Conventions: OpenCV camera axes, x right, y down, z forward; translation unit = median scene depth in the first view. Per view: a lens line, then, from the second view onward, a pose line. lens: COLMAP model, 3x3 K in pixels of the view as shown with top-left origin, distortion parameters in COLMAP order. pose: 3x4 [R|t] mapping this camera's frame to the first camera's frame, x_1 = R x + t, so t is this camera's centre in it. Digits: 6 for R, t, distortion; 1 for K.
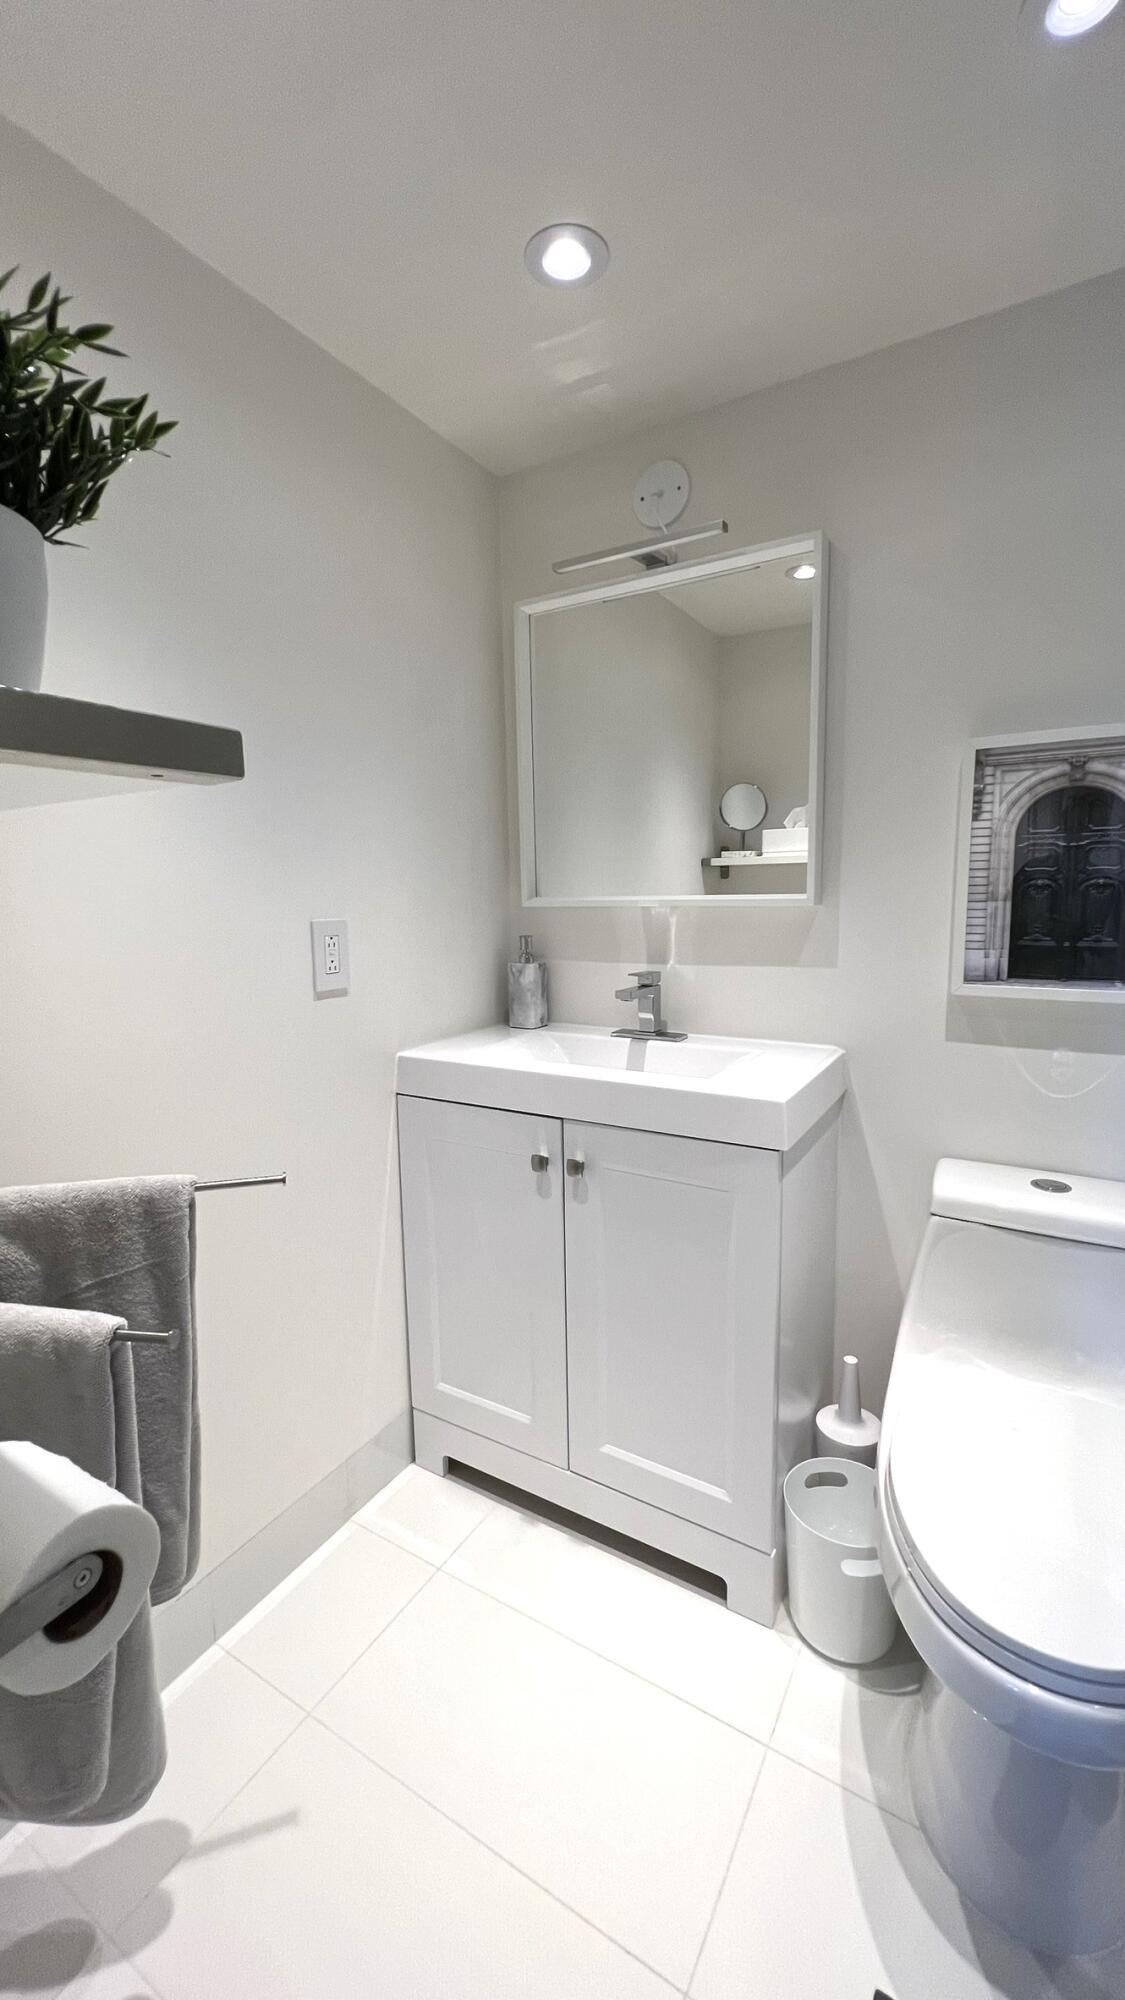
lens RADIAL K [[807.8, 0, 560.2], [0, 807.8, 995.6], [0, 0, 1]] dist [-0.004068, 0.000720]
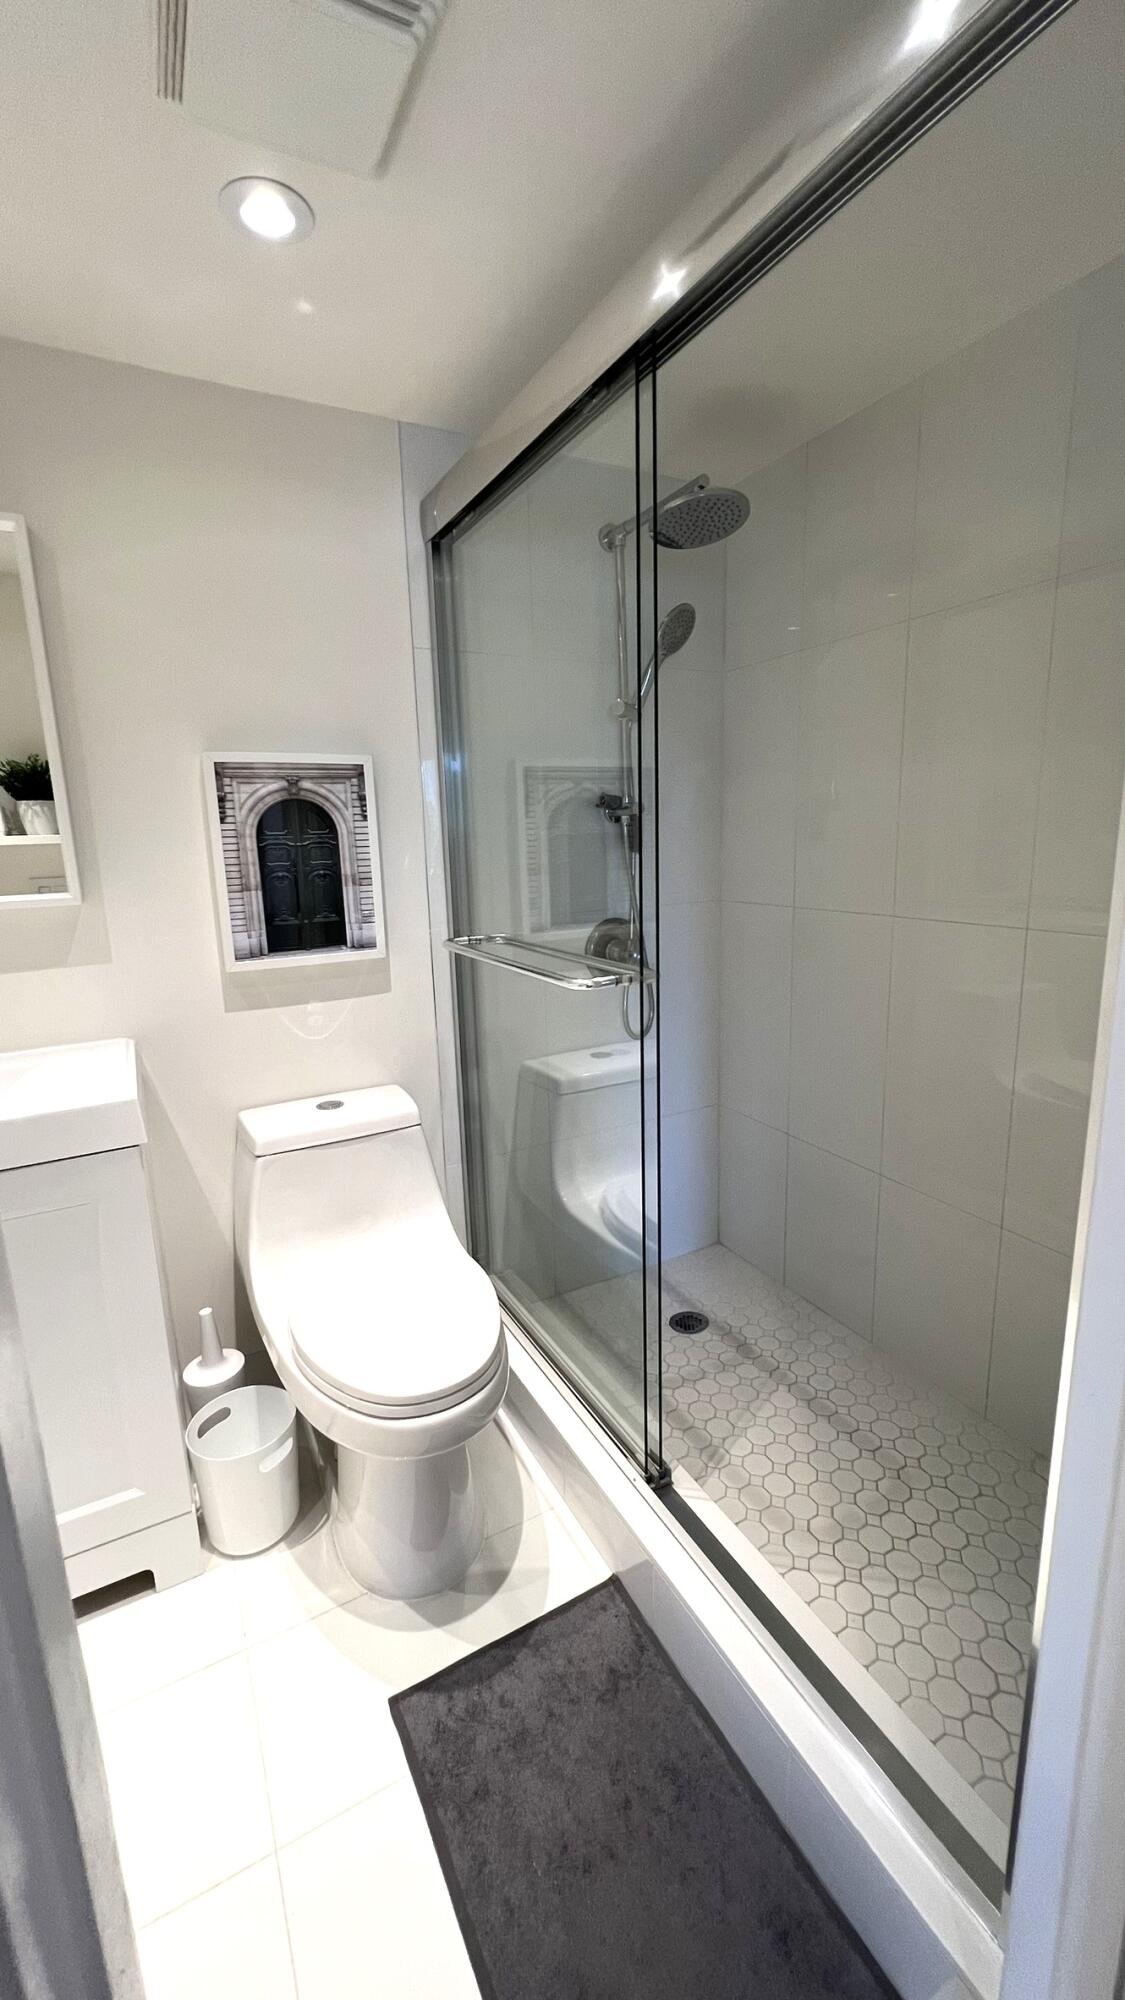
lens RADIAL K [[807.8, 0, 562.1], [0, 807.8, 1000.0], [0, 0, 1]] dist [-0.004068, 0.000720]
pose [[0.504954, -0.174263, 0.845372, -0.274663], [0.134147, 0.983351, 0.122578, -0.042326], [-0.852658, 0.051508, 0.519924, -0.017014]]
